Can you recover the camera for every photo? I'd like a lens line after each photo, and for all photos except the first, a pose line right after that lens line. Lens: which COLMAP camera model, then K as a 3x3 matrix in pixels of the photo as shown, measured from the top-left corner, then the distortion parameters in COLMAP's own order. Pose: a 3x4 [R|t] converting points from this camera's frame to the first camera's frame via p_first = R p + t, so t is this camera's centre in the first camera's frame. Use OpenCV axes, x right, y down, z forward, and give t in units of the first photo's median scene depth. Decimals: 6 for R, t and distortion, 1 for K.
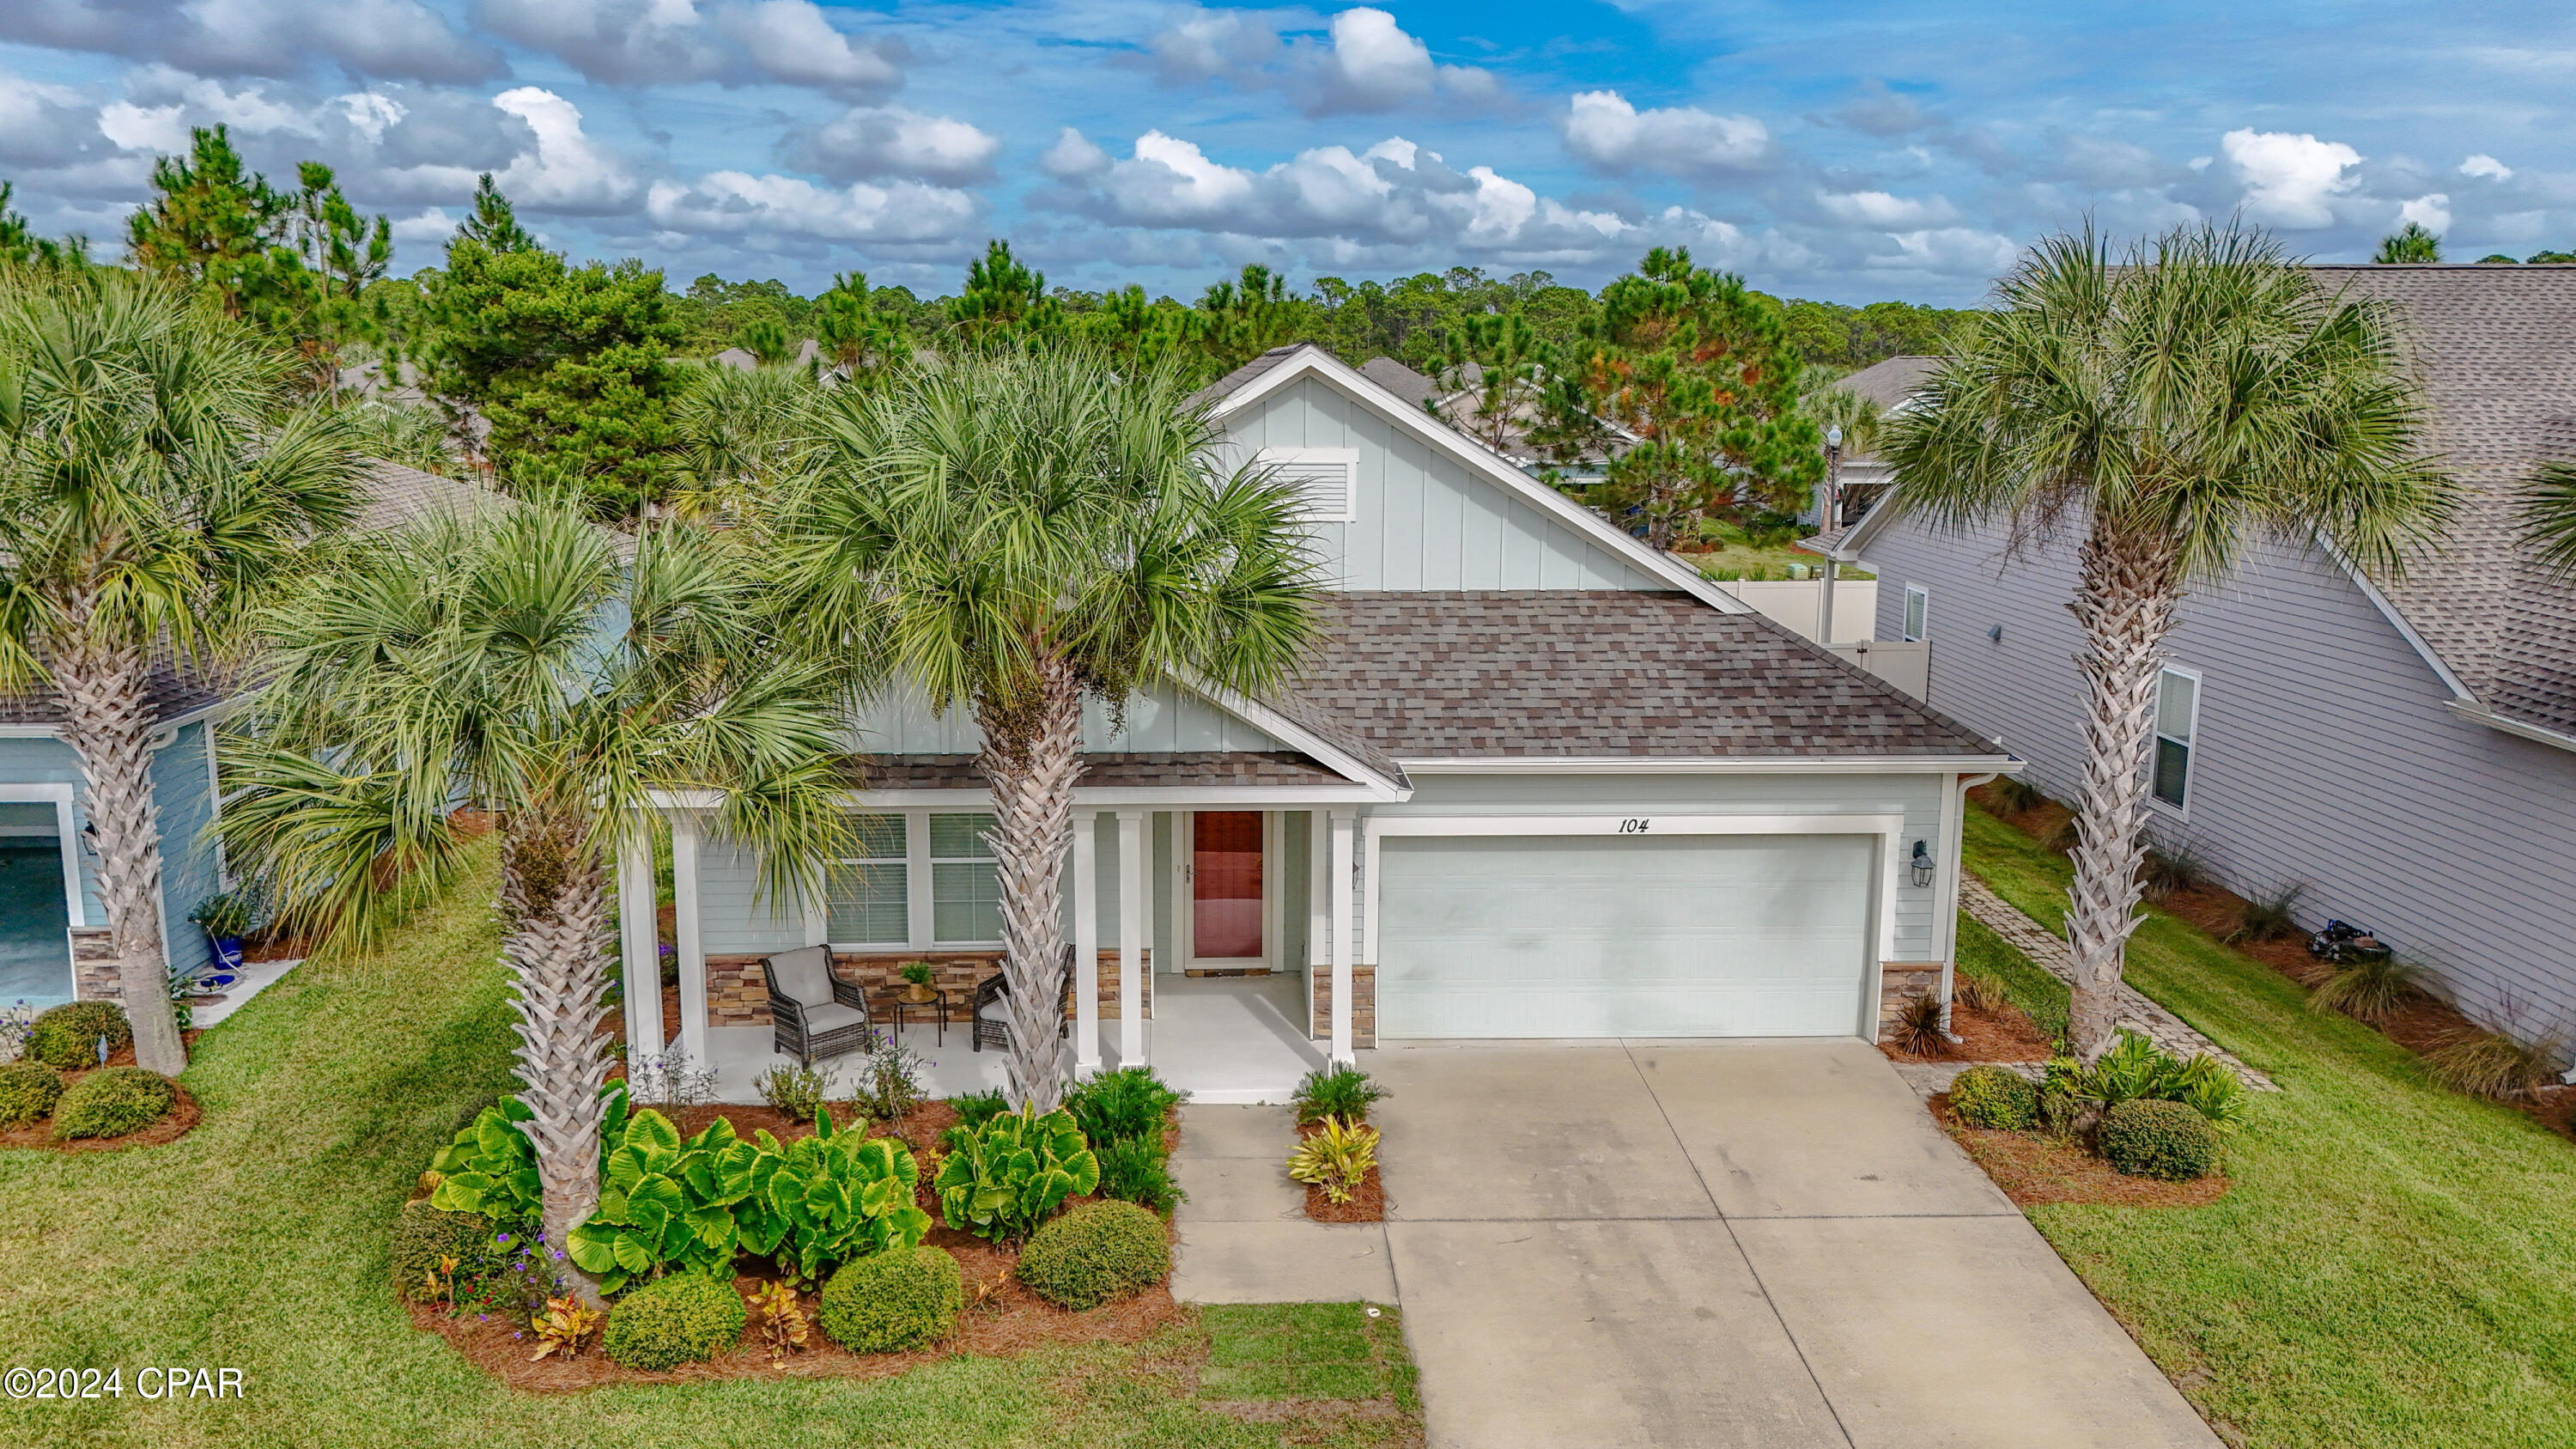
lens RADIAL K [[1939.5, 0, 1288.0], [0, 1939.5, 724.5], [0, 0, 1]] dist [0.013634, 0.003688]
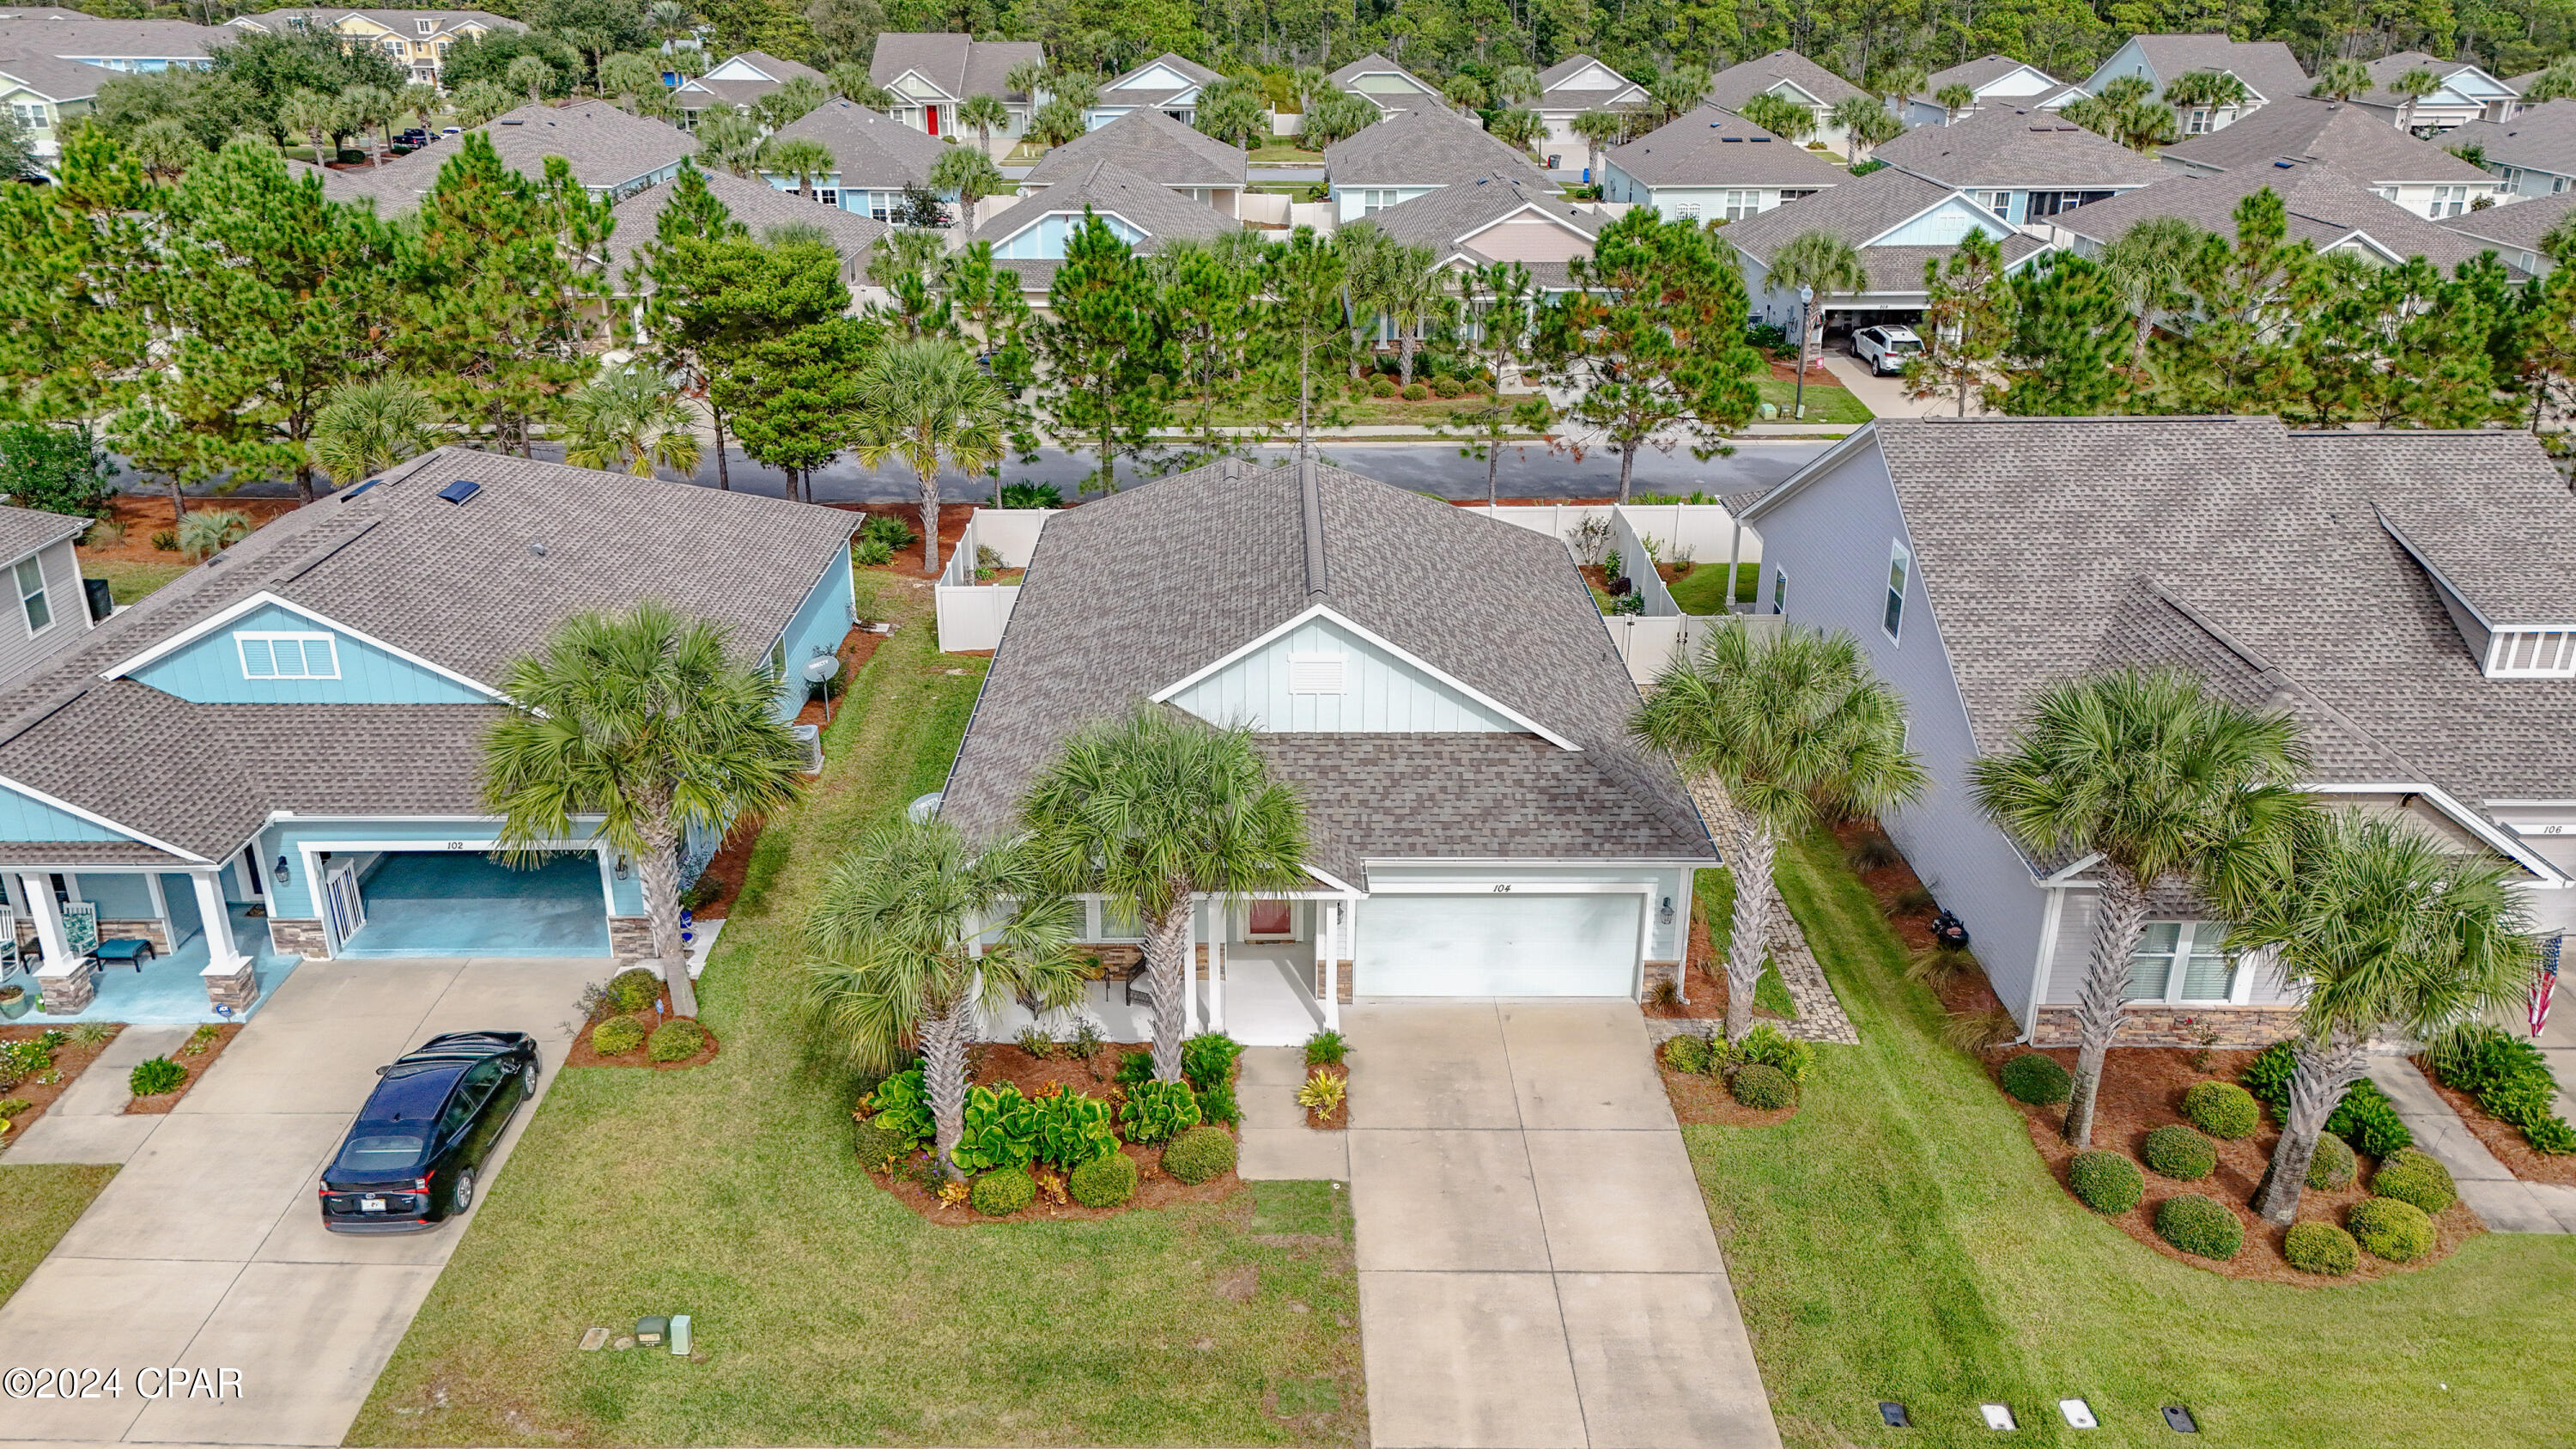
lens RADIAL K [[1939.5, 0, 1288.0], [0, 1939.5, 724.5], [0, 0, 1]] dist [0.013634, 0.003688]
pose [[0.999433, 0.012505, -0.031271, 0.040116], [-0.005858, 0.978907, 0.204221, -0.462247], [0.033166, -0.203922, 0.978425, -0.706573]]
